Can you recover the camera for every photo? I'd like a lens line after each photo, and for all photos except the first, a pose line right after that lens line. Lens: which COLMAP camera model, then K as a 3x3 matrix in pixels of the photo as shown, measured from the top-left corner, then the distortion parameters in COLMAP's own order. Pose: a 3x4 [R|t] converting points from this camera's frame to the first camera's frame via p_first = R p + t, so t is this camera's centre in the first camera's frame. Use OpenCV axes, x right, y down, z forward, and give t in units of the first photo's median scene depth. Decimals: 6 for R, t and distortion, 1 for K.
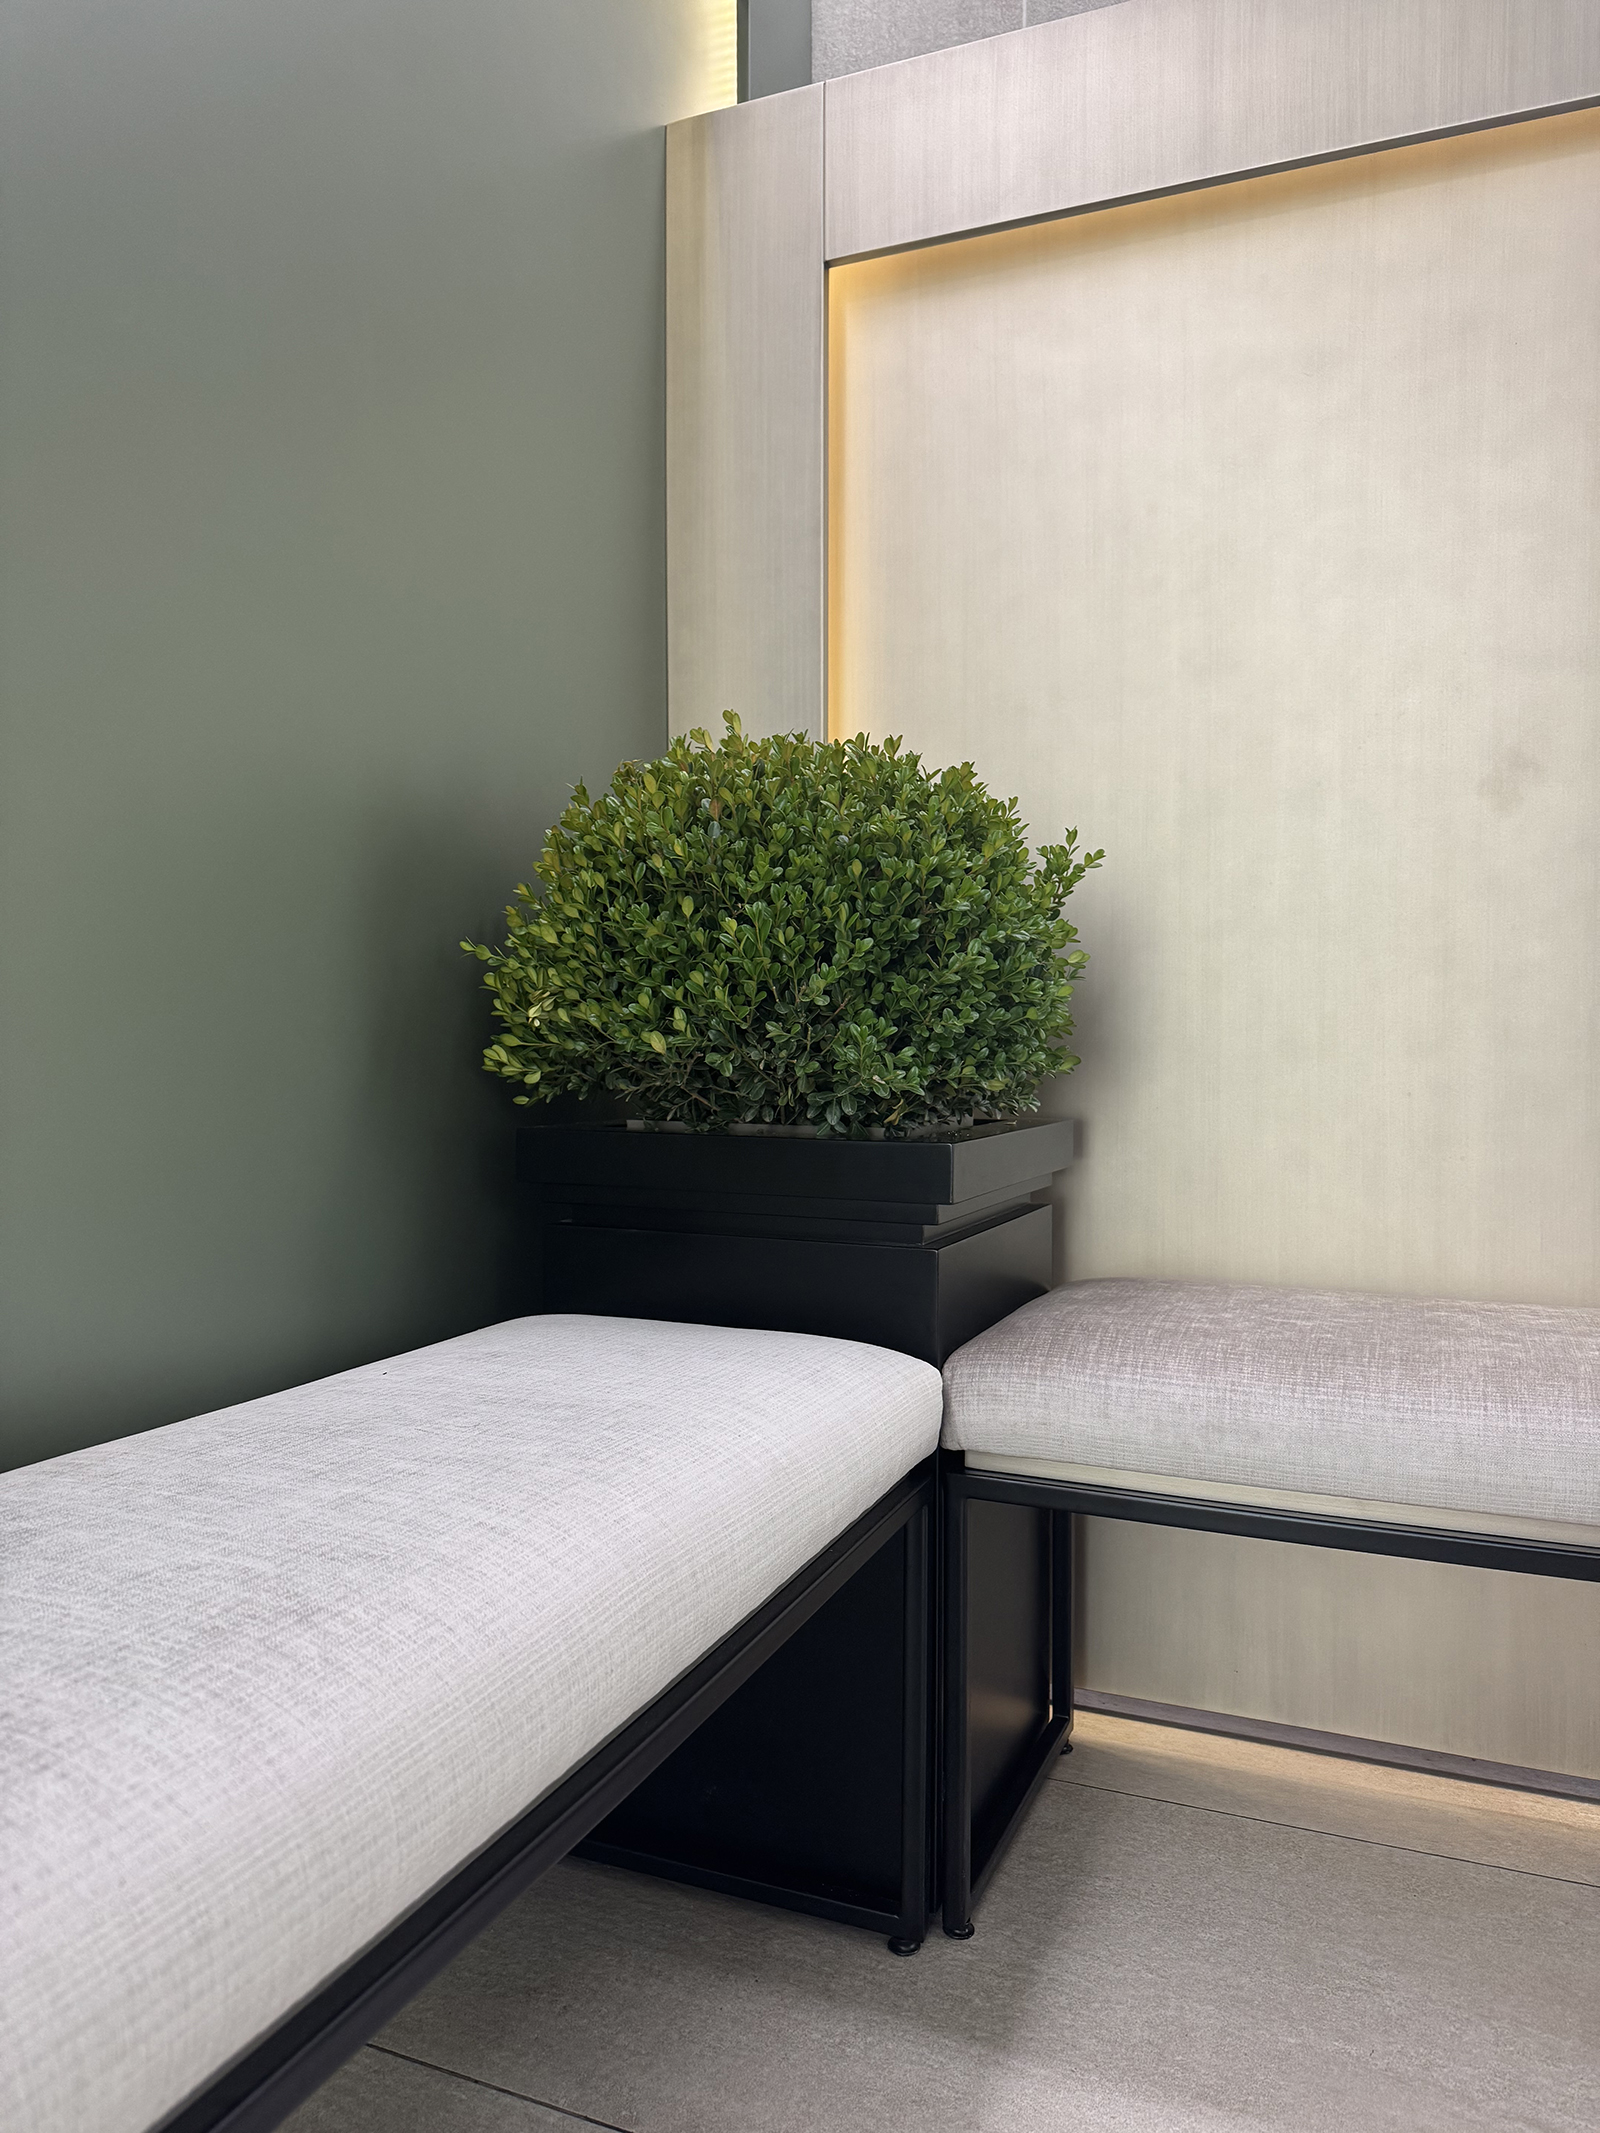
lens RADIAL K [[1481.9, 0, 795.2], [0, 1481.9, 1071.7], [0, 0, 1]] dist [0.080367, -0.102110]
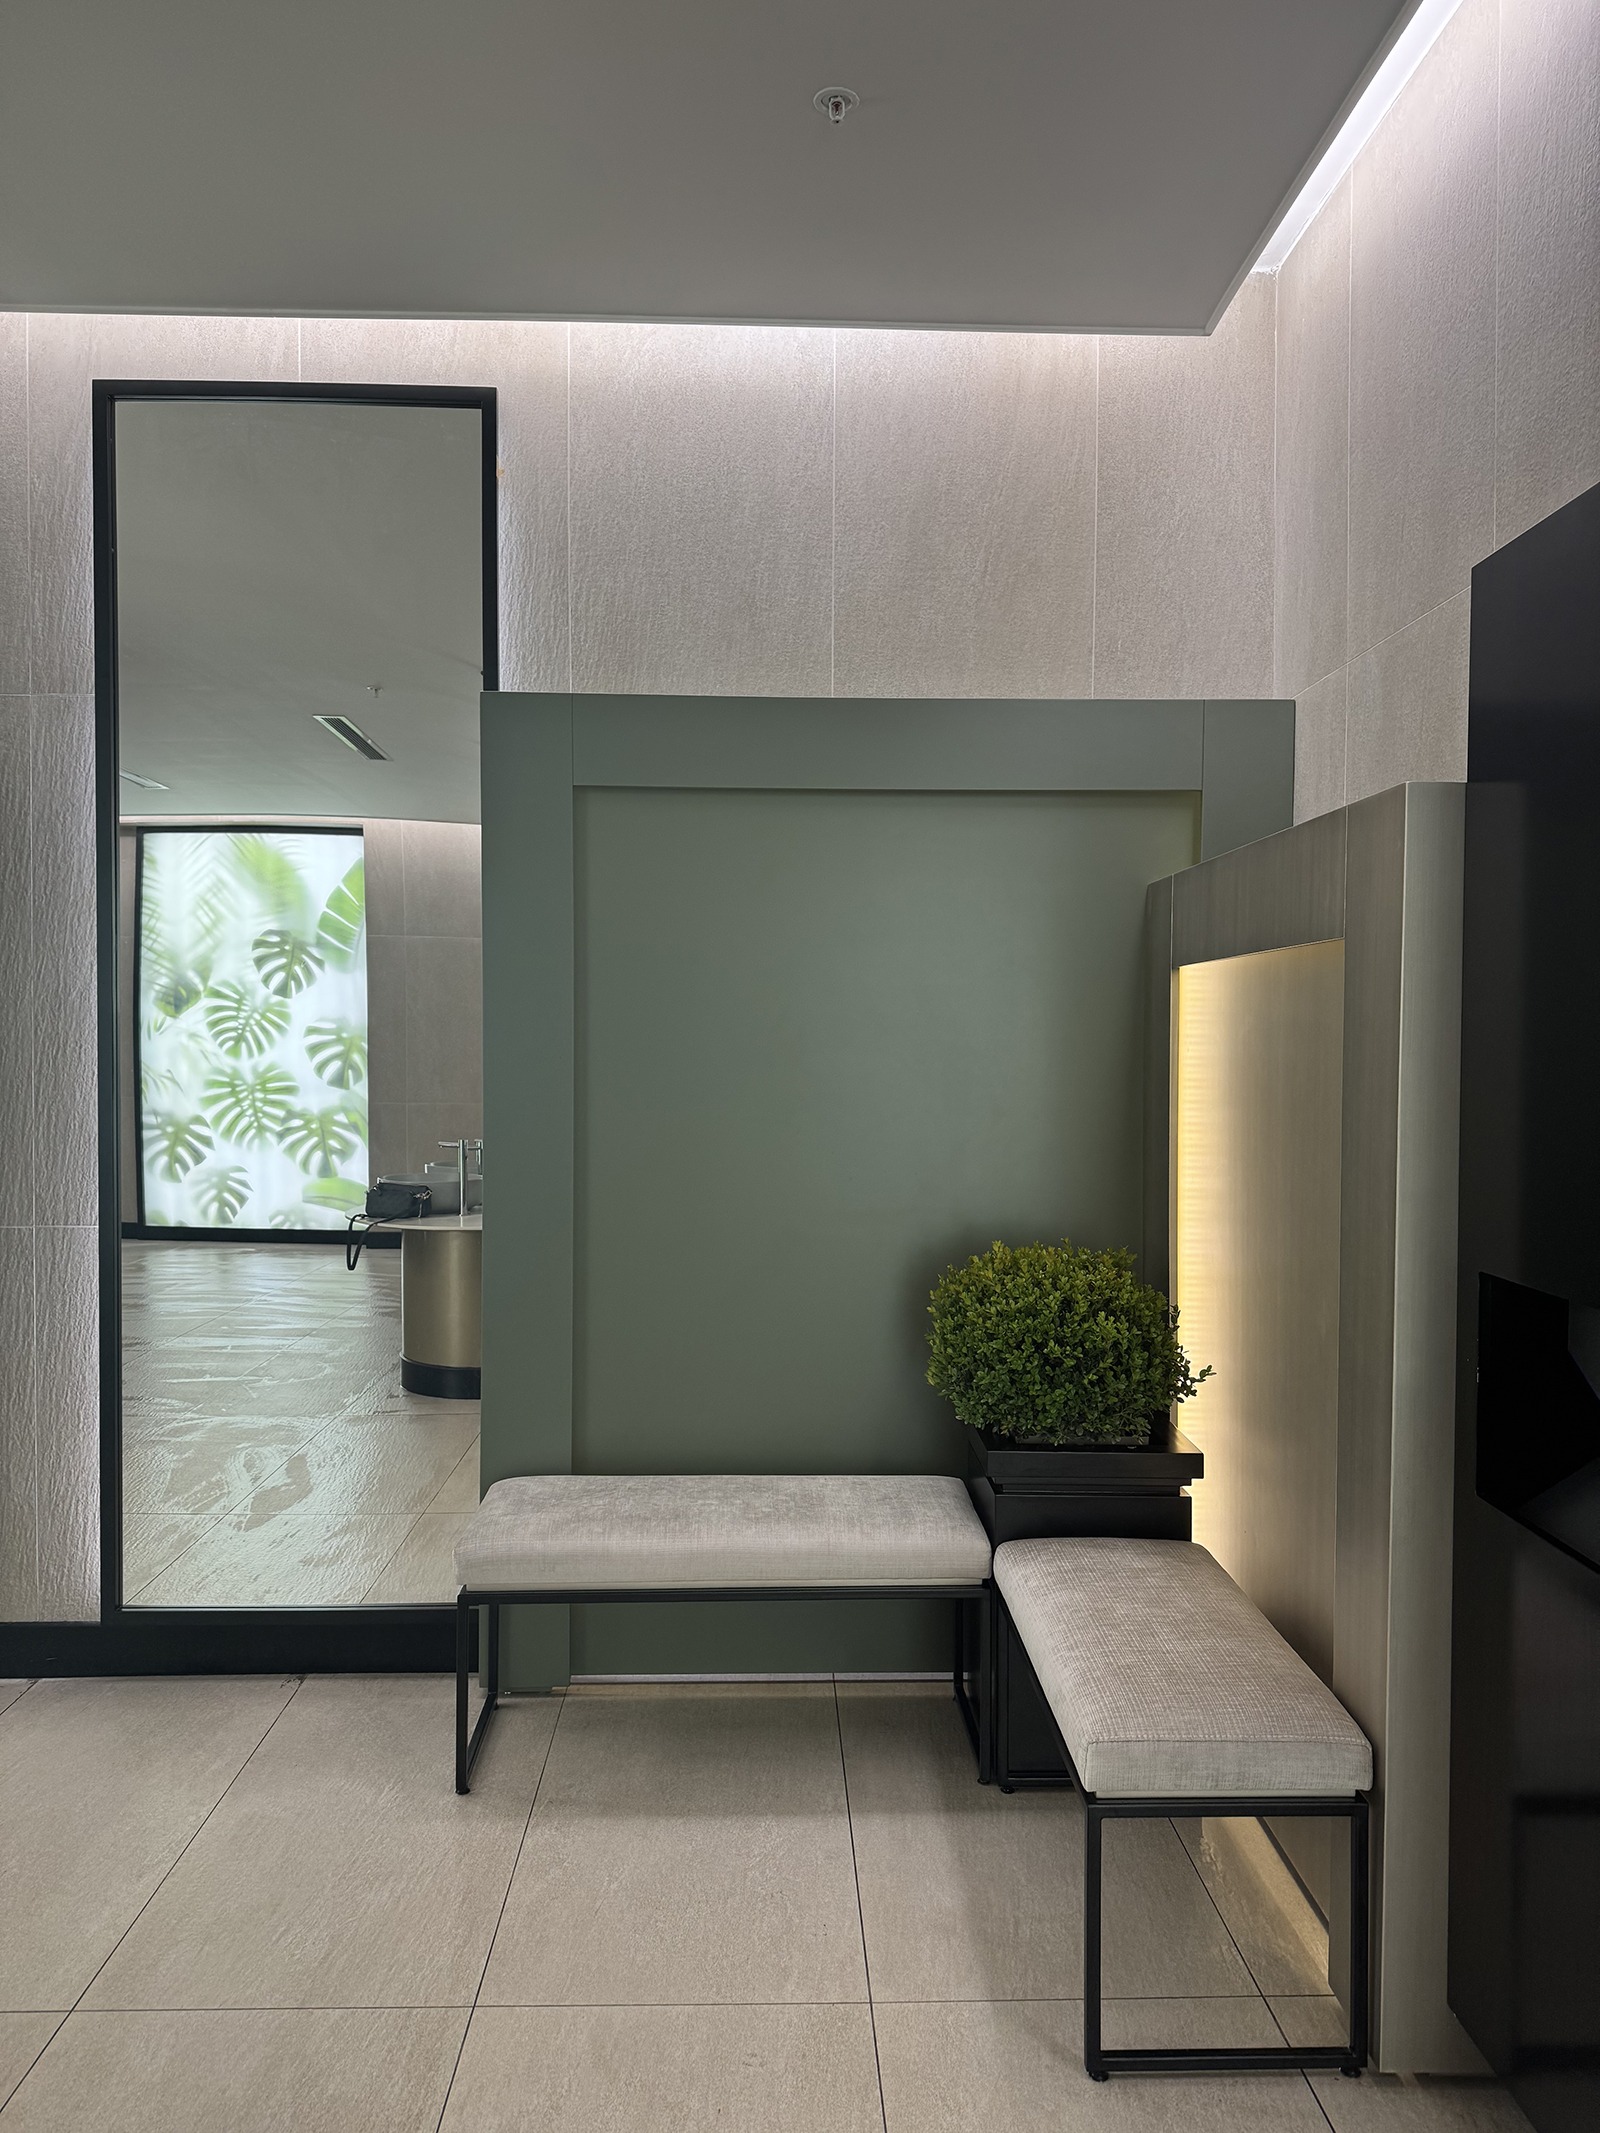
lens RADIAL K [[1481.3, 0, 801.9], [0, 1481.3, 1078.4], [0, 0, 1]] dist [0.163960, -0.231994]
pose [[0.423883, 0.029384, -0.905240, 2.106712], [-0.020905, 0.999525, 0.022655, -0.588024], [0.905476, 0.009321, 0.424296, -0.302105]]
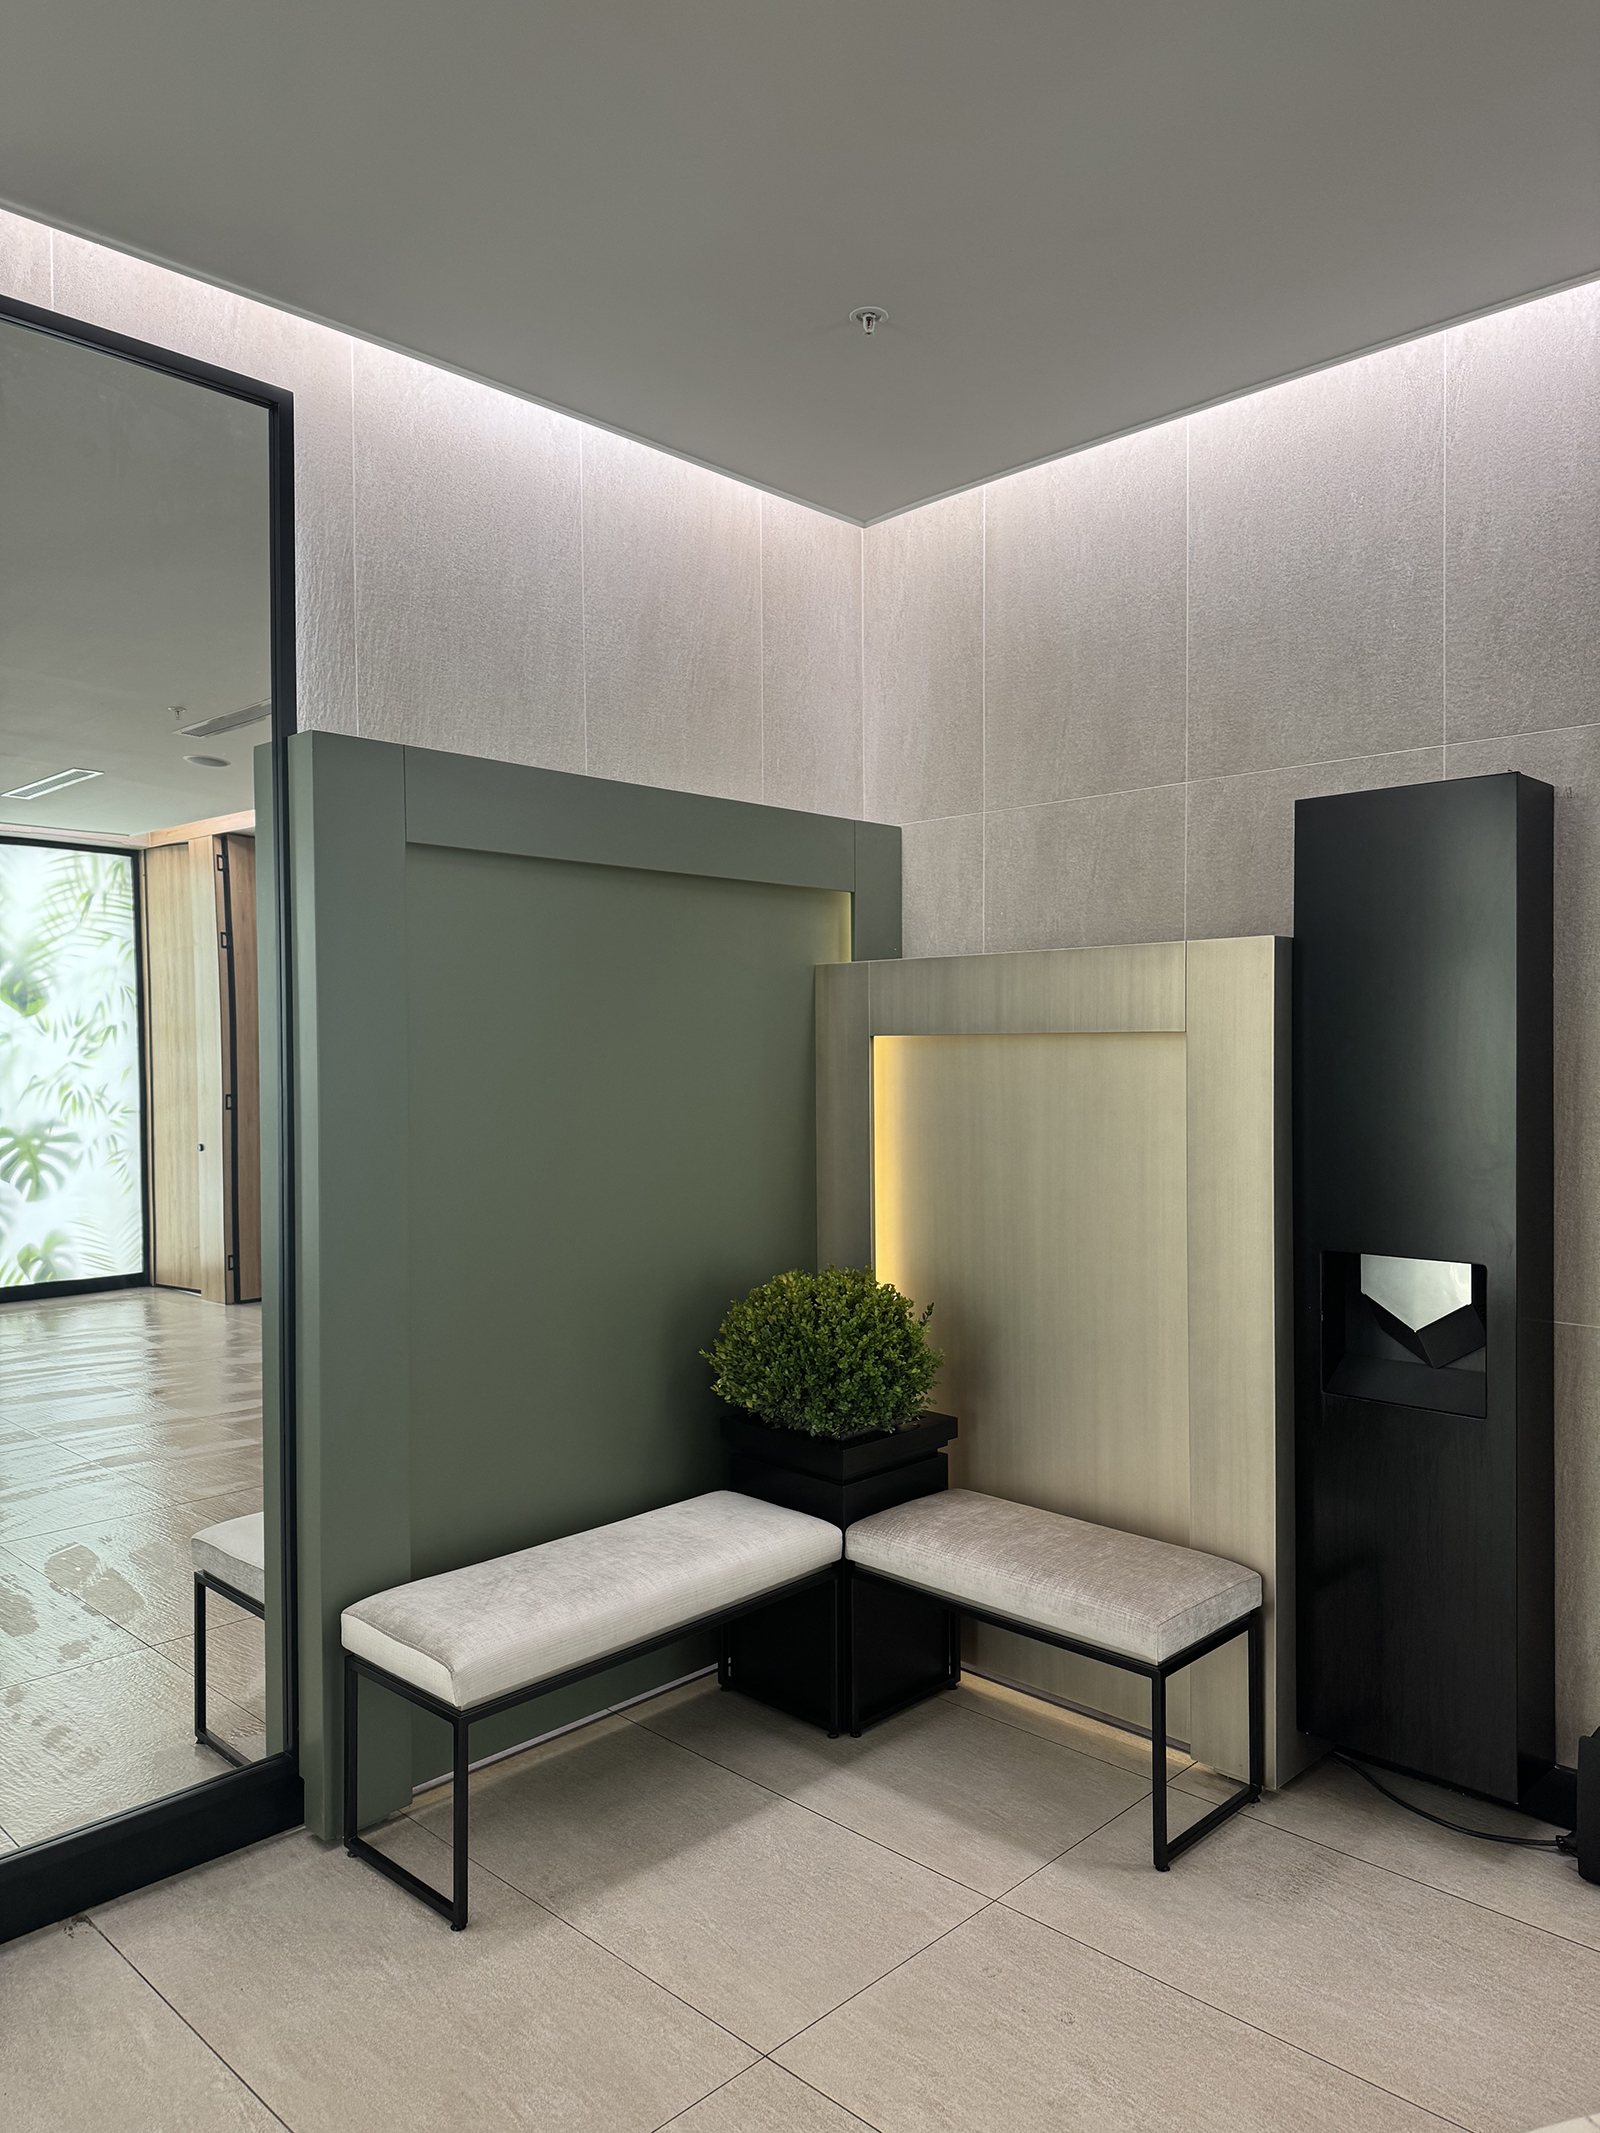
lens RADIAL K [[1481.3, 0, 801.9], [0, 1481.3, 1078.4], [0, 0, 1]] dist [0.163960, -0.231994]
pose [[0.933774, 0.001987, -0.357858, 1.025927], [-0.000418, 0.999990, 0.004462, -0.657318], [0.357864, -0.004017, 0.933765, -1.653332]]
